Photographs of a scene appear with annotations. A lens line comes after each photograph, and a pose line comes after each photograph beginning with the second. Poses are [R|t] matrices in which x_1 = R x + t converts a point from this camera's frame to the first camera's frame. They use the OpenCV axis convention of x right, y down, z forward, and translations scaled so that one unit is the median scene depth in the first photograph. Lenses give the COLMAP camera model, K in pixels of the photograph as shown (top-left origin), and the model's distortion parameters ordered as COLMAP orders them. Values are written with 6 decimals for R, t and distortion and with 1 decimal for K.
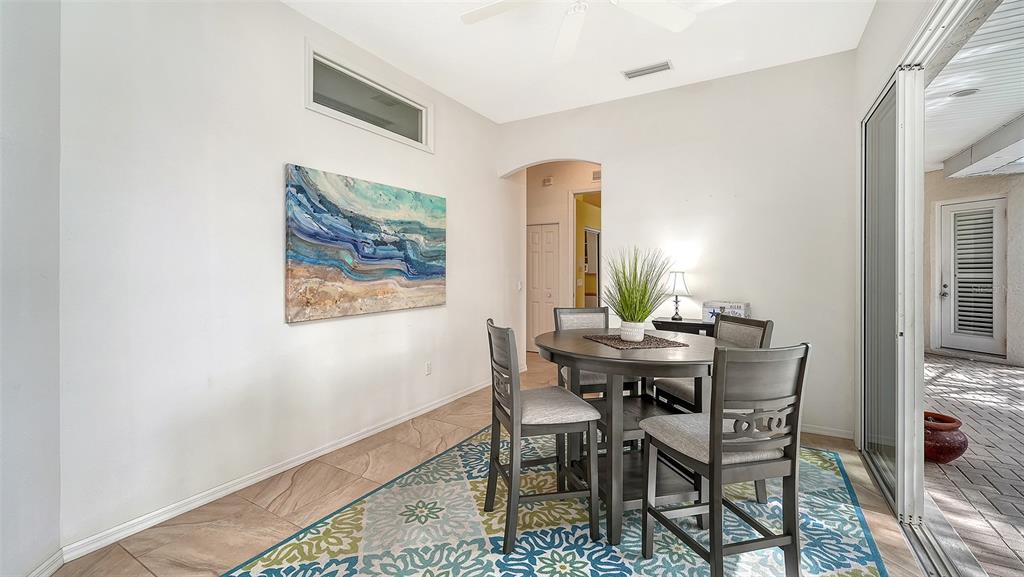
lens RADIAL K [[422.5, 0, 511.1], [0, 422.5, 278.0], [0, 0, 1]] dist [-0.012572, 0.000165]
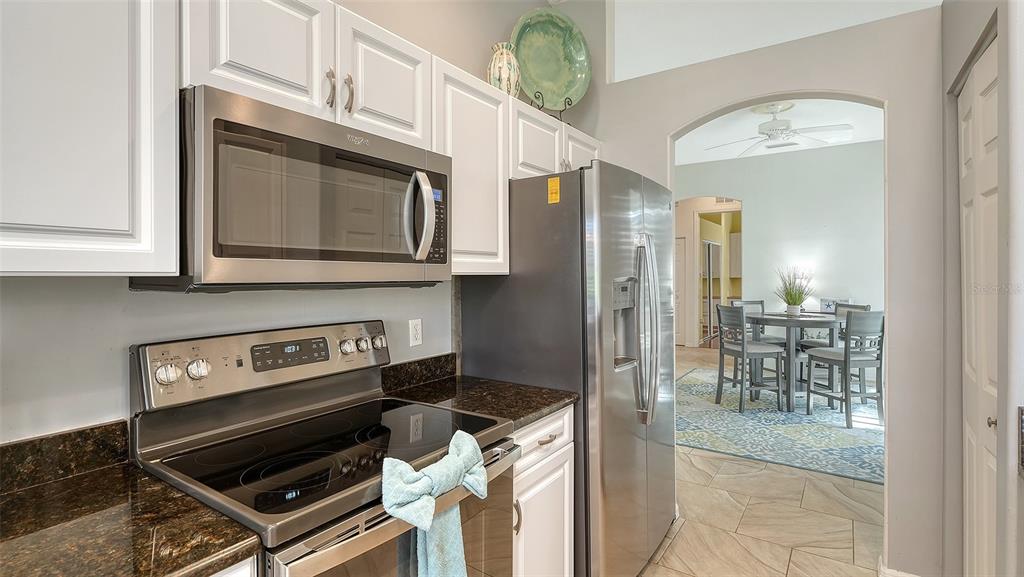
lens RADIAL K [[487.2, 0, 519.9], [0, 487.2, 284.1], [0, 0, 1]] dist [0.005724, 0.000013]
pose [[0.998675, -0.001557, -0.051431, -1.217299], [0.001846, 0.999983, 0.005568, -0.011681], [0.051422, -0.005656, 0.998661, -1.853477]]
